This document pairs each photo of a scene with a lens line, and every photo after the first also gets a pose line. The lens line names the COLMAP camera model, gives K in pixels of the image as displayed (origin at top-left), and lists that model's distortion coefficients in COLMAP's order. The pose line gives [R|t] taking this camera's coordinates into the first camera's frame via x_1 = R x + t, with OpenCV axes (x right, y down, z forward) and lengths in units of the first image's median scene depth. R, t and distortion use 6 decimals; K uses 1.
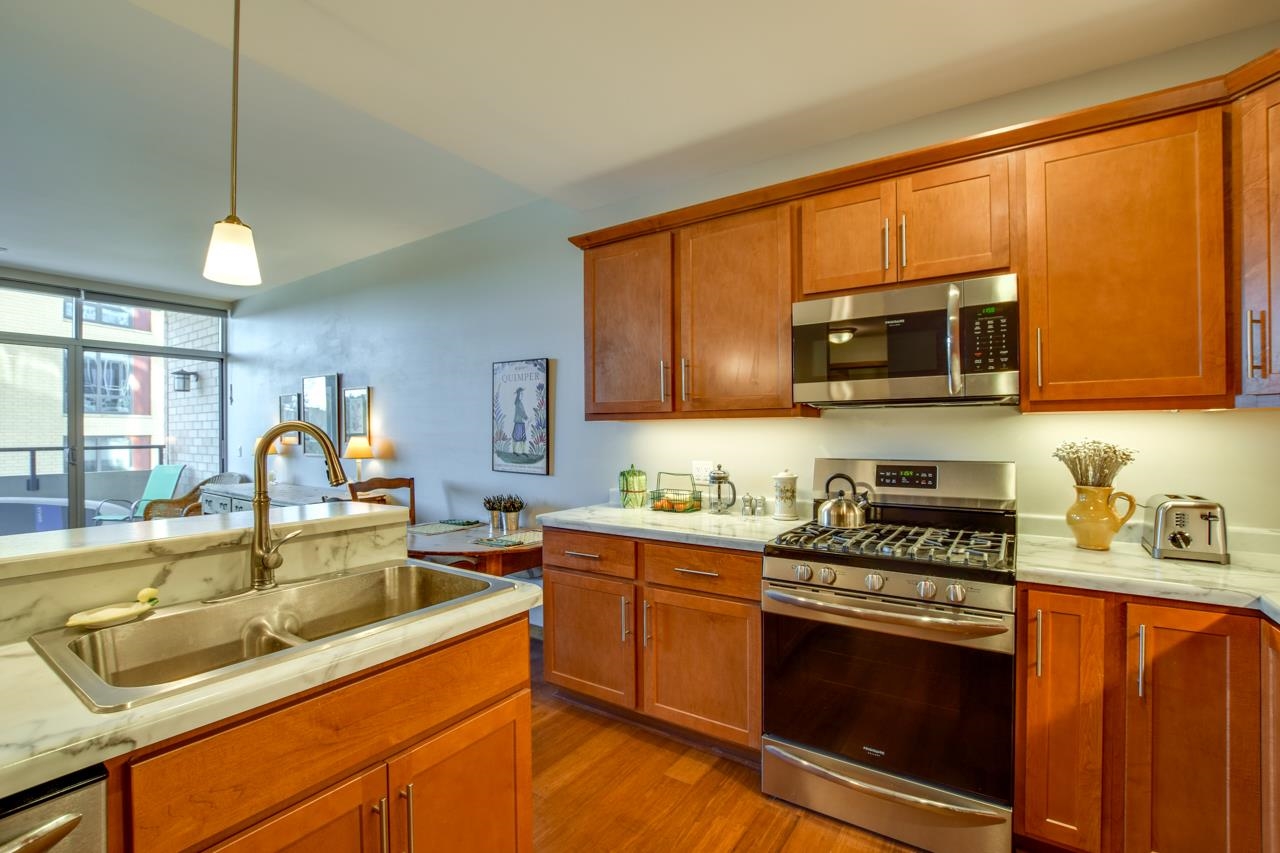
lens RADIAL K [[569.6, 0, 639.6], [0, 569.6, 430.3], [0, 0, 1]] dist [-0.036761, 0.007556]
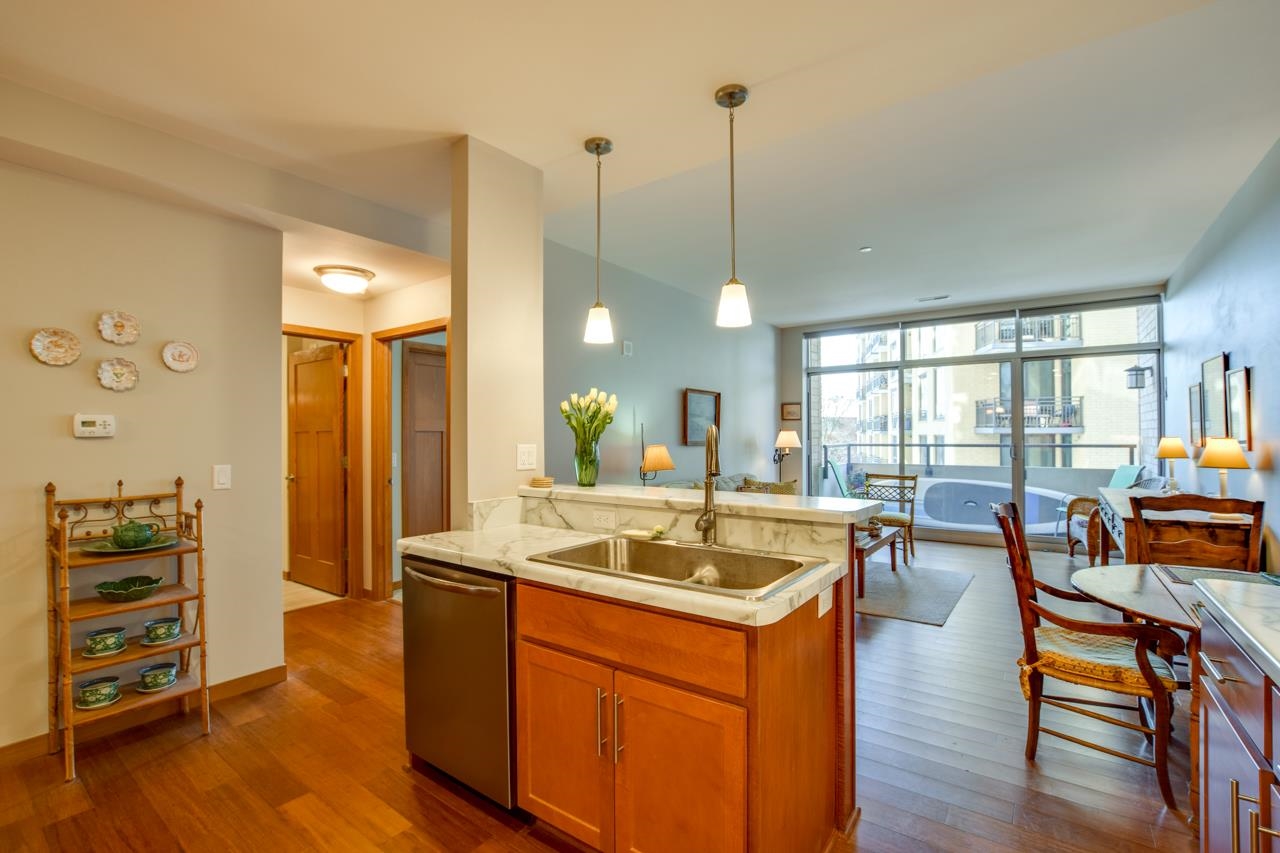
lens RADIAL K [[569.6, 0, 639.6], [0, 569.6, 430.3], [0, 0, 1]] dist [-0.036761, 0.007556]
pose [[-0.031167, -0.003239, -0.999509, 0.388911], [0.005763, 0.999978, -0.003421, -0.000579], [0.999498, -0.005867, -0.031148, 0.449178]]
